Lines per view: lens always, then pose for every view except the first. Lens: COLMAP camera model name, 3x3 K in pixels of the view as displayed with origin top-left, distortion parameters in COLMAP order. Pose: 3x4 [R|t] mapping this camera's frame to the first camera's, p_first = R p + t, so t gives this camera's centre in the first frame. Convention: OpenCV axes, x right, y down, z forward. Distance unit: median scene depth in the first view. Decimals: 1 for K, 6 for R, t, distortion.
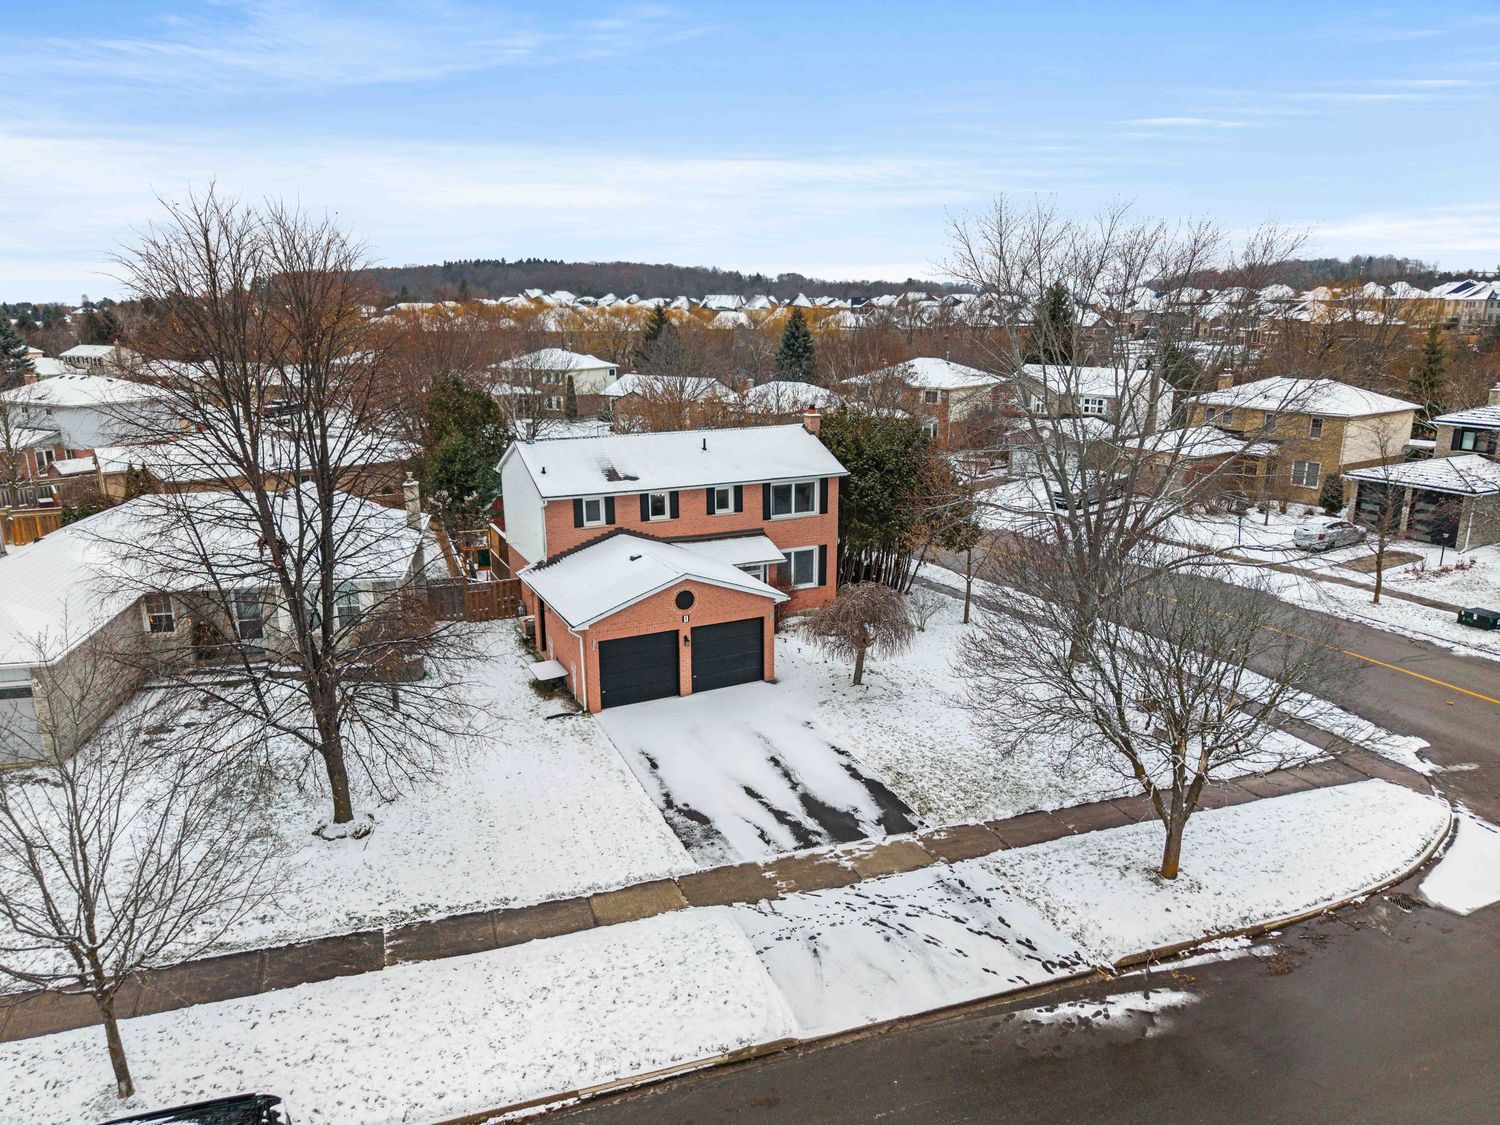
lens RADIAL K [[1008.3, 0, 744.7], [0, 1008.3, 564.7], [0, 0, 1]] dist [0.005953, -0.003601]
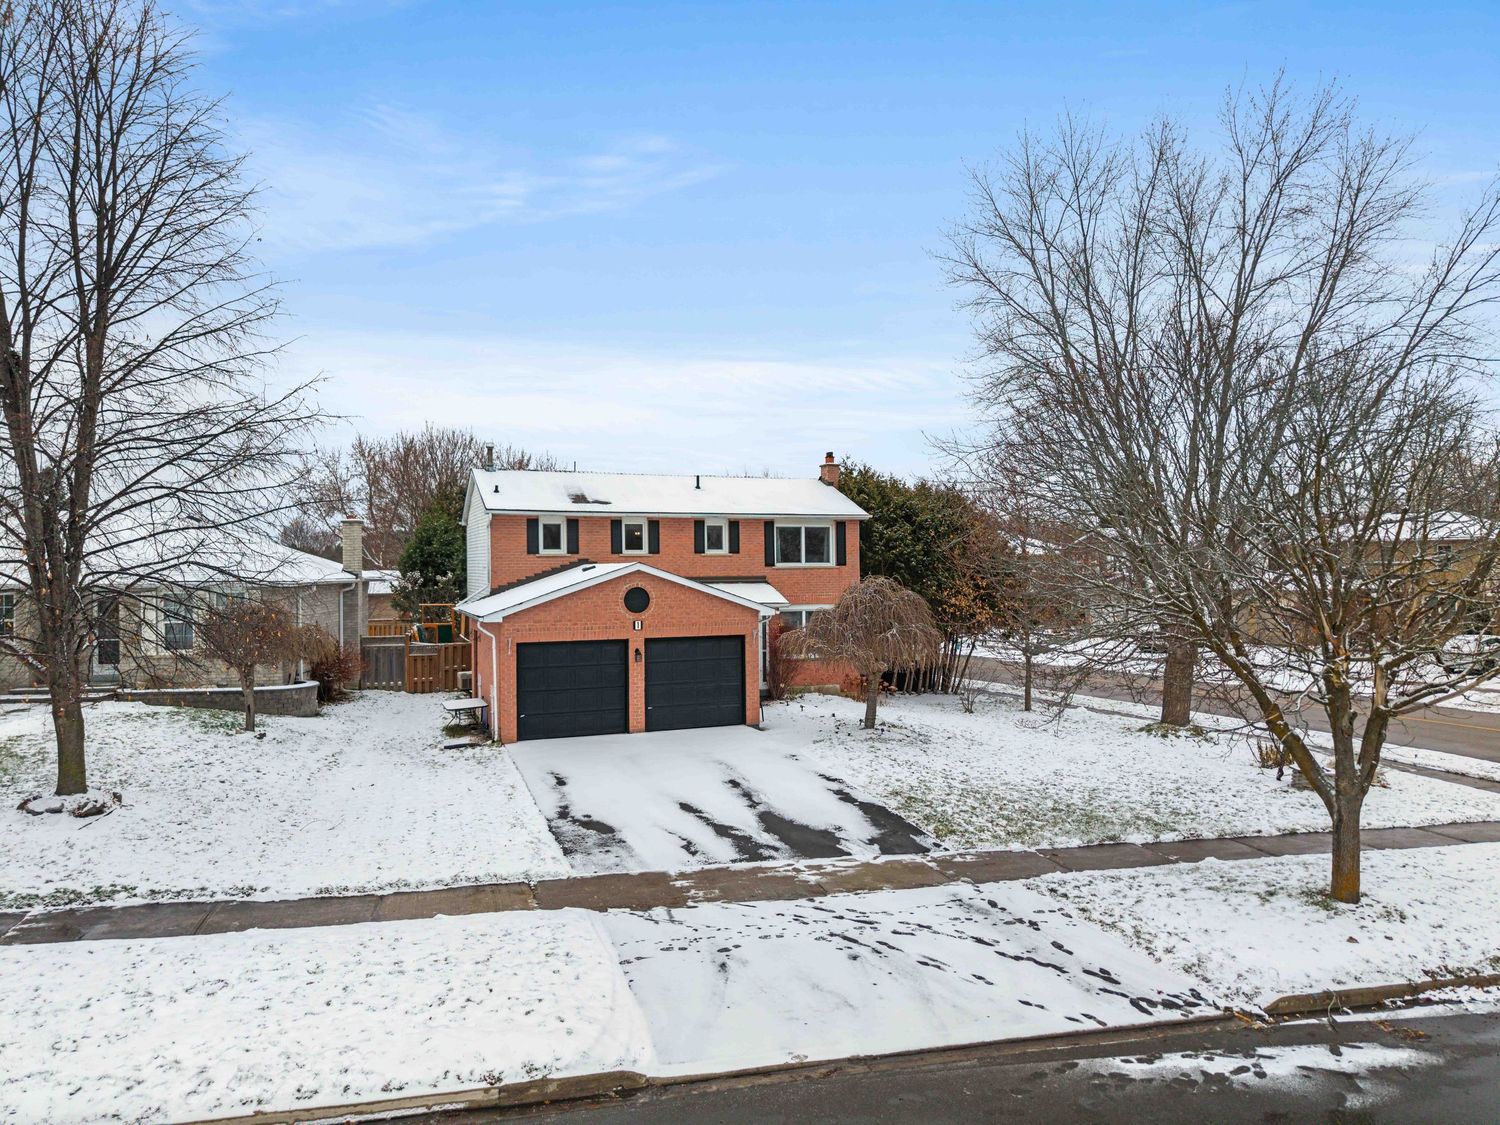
lens RADIAL K [[1008.3, 0, 744.7], [0, 1008.3, 564.7], [0, 0, 1]] dist [0.005953, -0.003601]
pose [[0.996632, -0.004771, -0.081860, 0.110427], [-0.016128, 0.967399, -0.252744, 0.259975], [0.080397, 0.253213, 0.964064, 0.328622]]
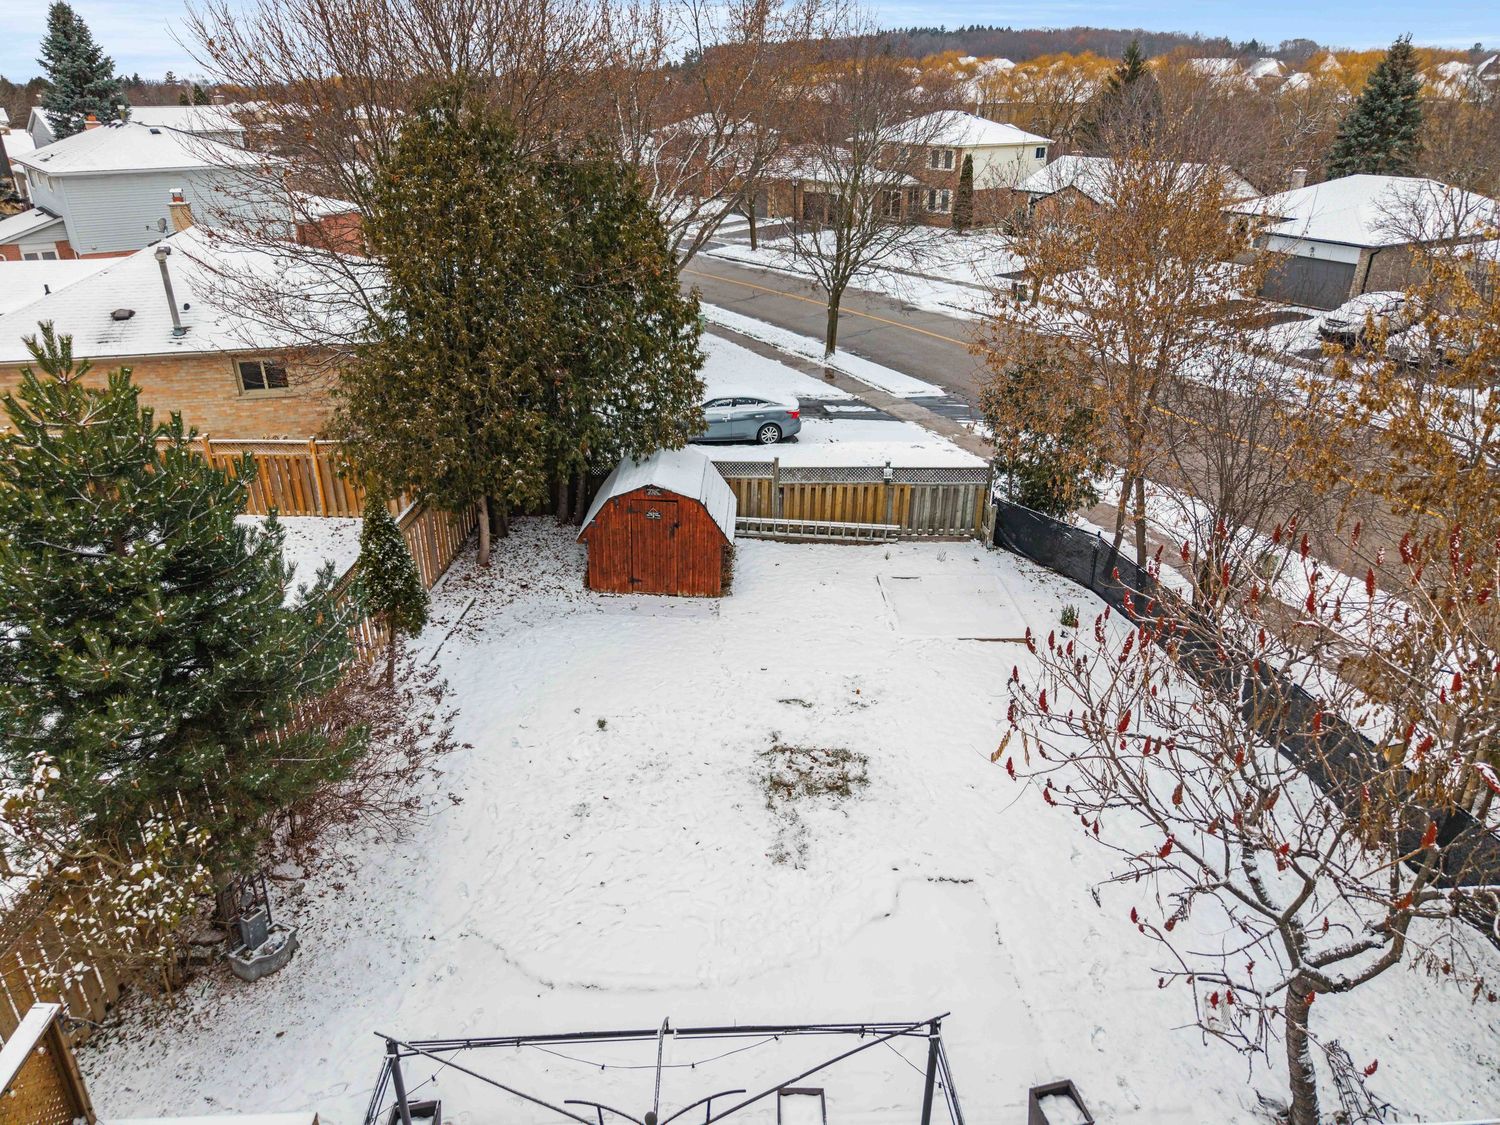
lens RADIAL K [[1020.8, 0, 746.4], [0, 1020.8, 536.1], [0, 0, 1]] dist [0.002716, -0.002454]
pose [[0.920494, 0.159691, -0.356637, -0.184075], [-0.099754, 0.978473, 0.180663, -0.280117], [0.377810, -0.130723, 0.916608, 1.651547]]
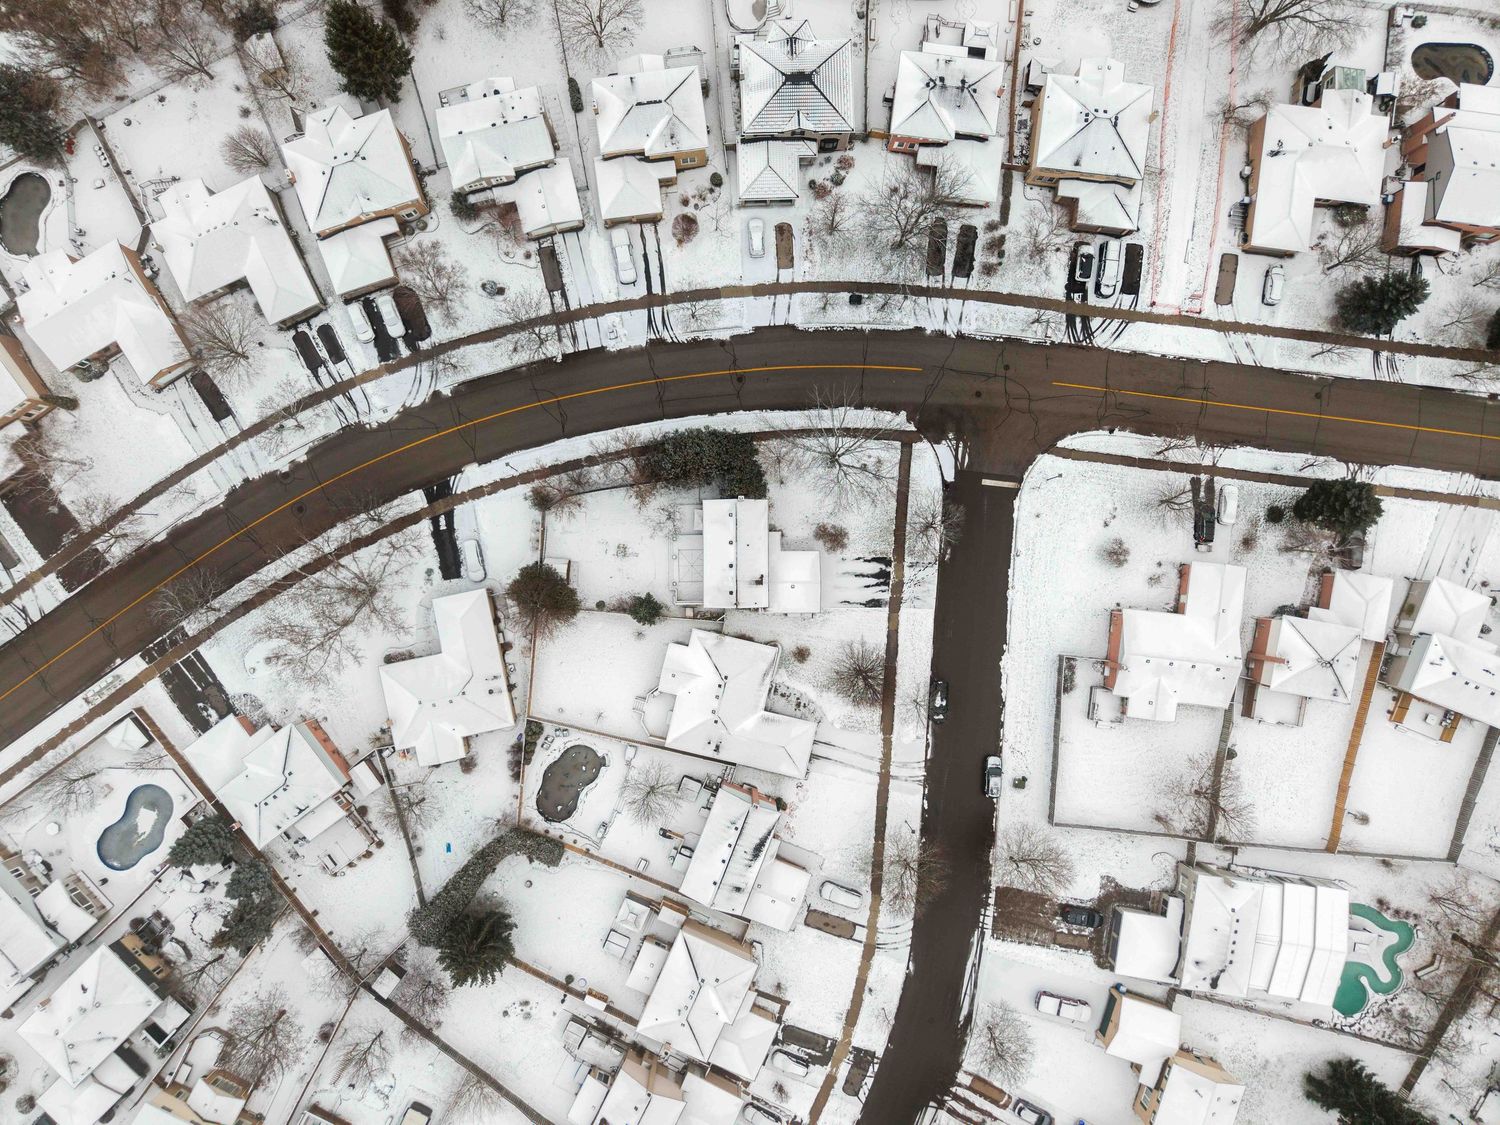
lens RADIAL K [[1008.3, 0, 744.7], [0, 1008.3, 564.7], [0, 0, 1]] dist [0.005953, -0.003601]
pose [[0.425283, -0.905060, -0.001114, -0.146710], [0.223339, 0.103753, 0.969203, -4.715509], [-0.877071, -0.412434, 0.246260, 0.438457]]
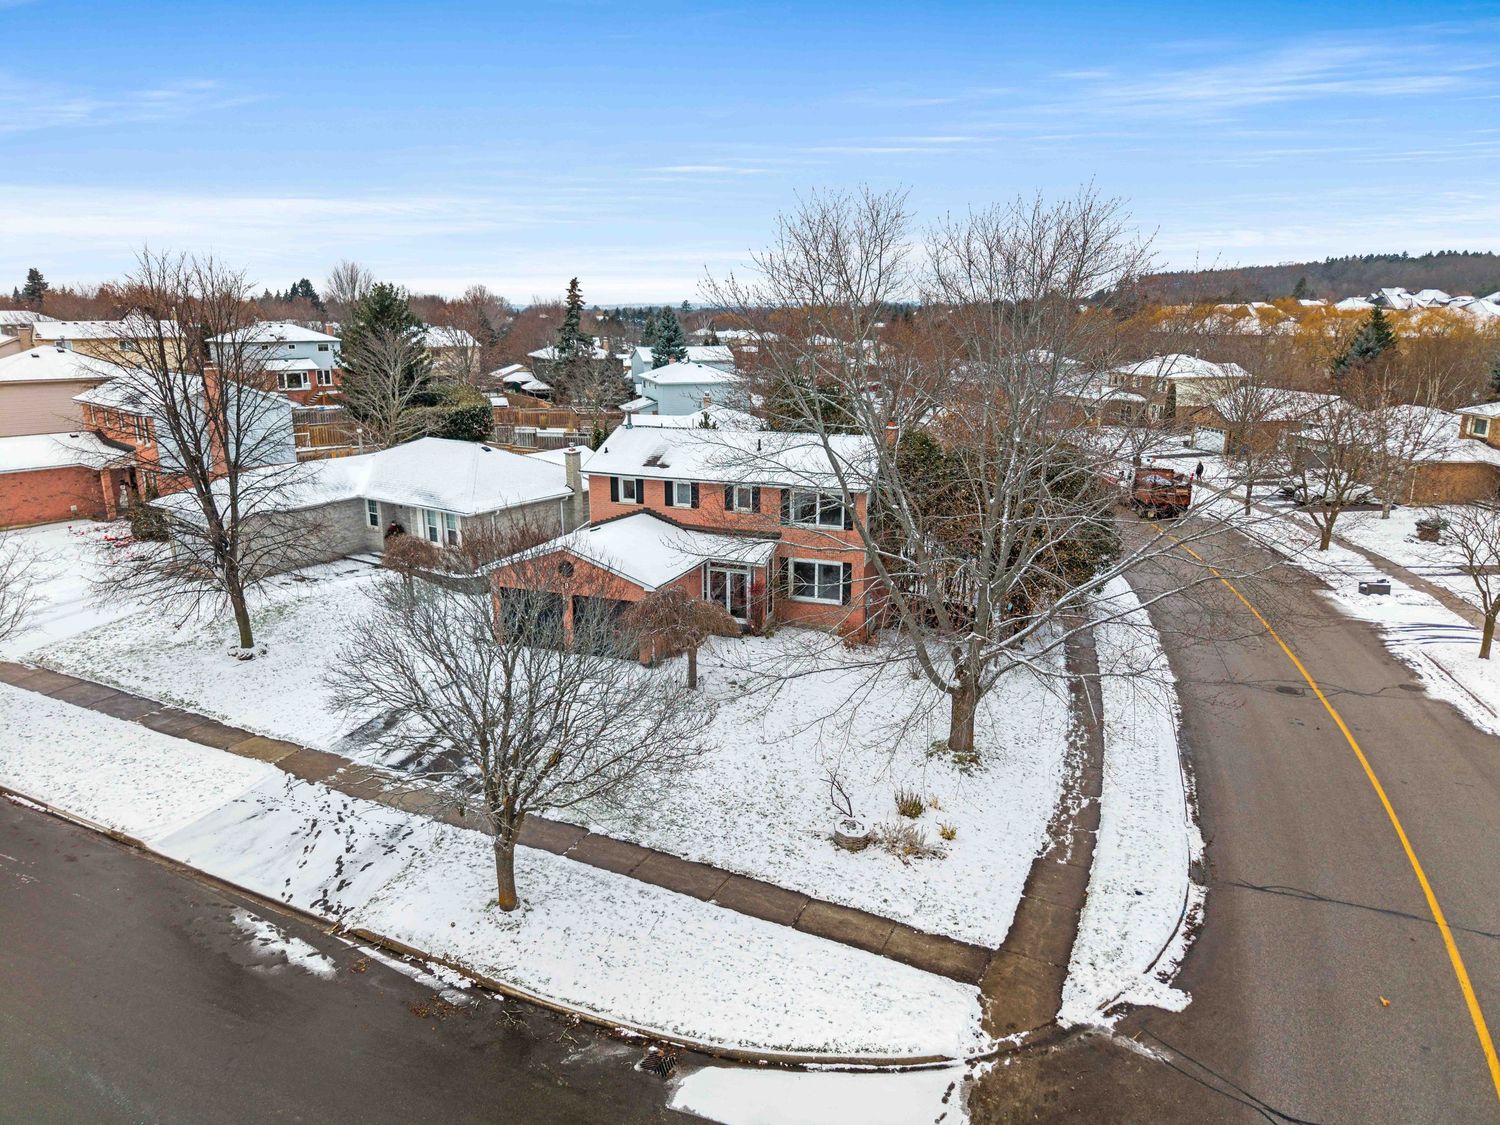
lens RADIAL K [[1020.8, 0, 746.4], [0, 1020.8, 536.1], [0, 0, 1]] dist [0.002716, -0.002454]
pose [[0.684555, 0.164444, -0.710170, 1.152655], [-0.184754, 0.981553, 0.049195, -0.123616], [0.705160, 0.097530, 0.702309, 0.418766]]
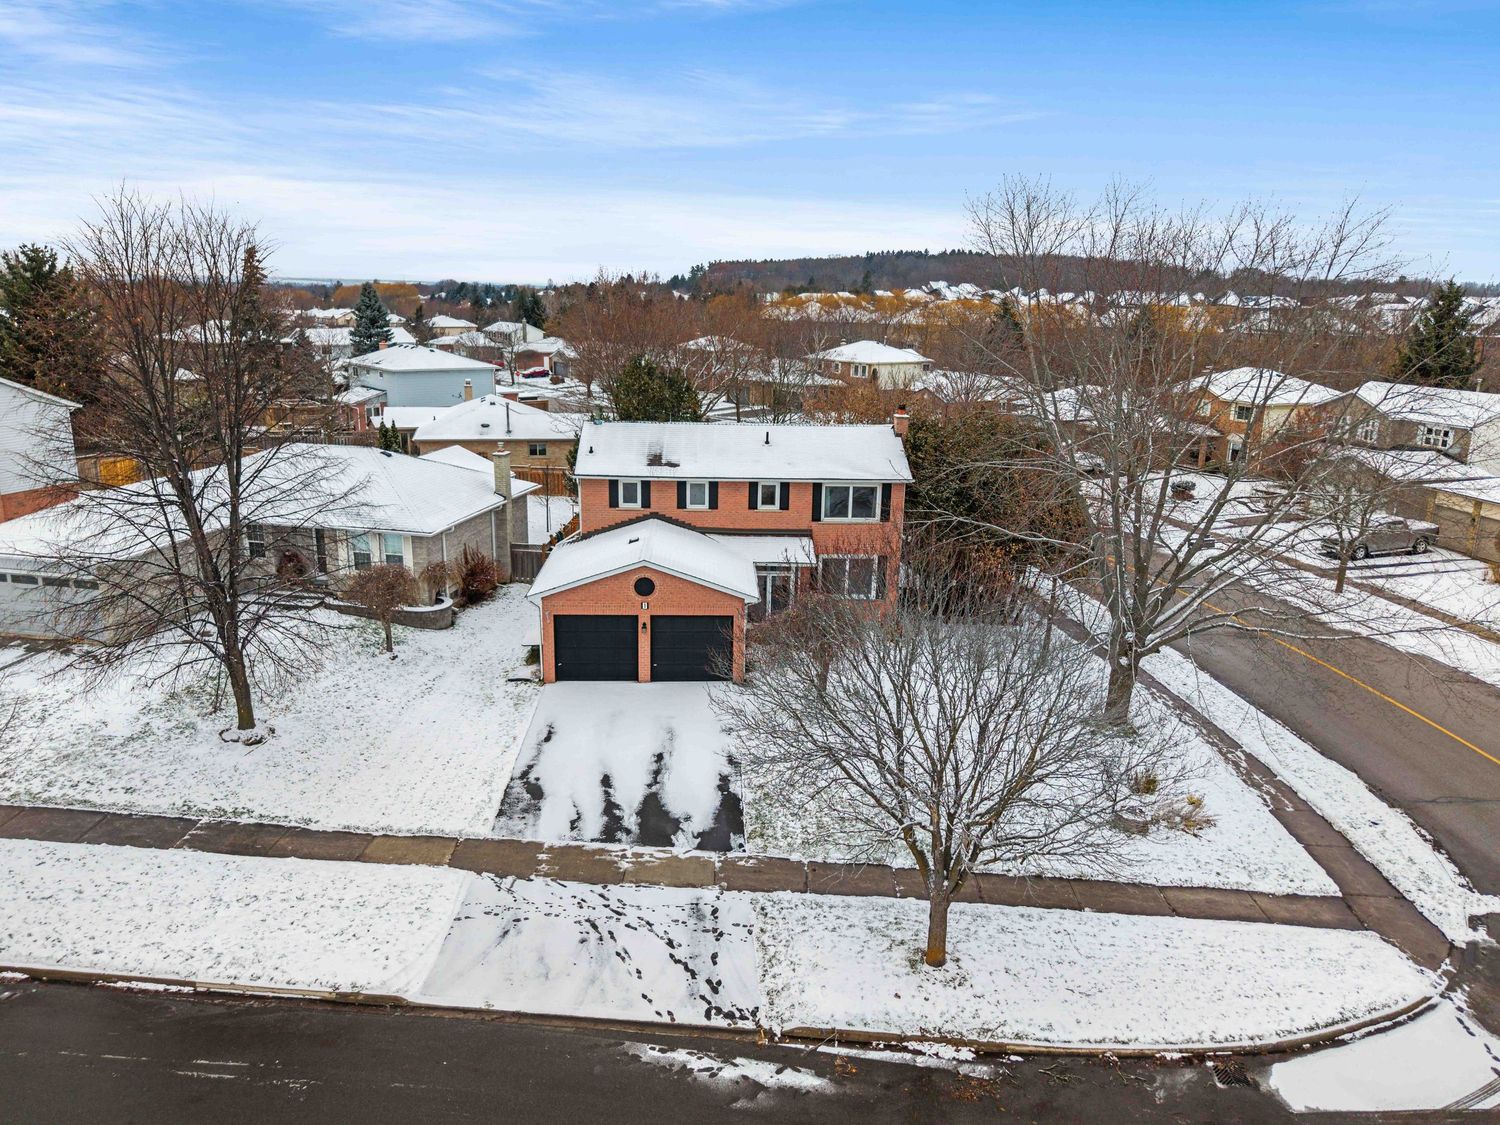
lens RADIAL K [[1046.0, 0, 745.1], [0, 1046.0, 565.6], [0, 0, 1]] dist [0.006039, -0.003030]
pose [[0.918997, 0.121761, -0.374991, 0.538166], [-0.122336, 0.992237, 0.022373, -0.027357], [0.374804, 0.025314, 0.926759, 0.095236]]
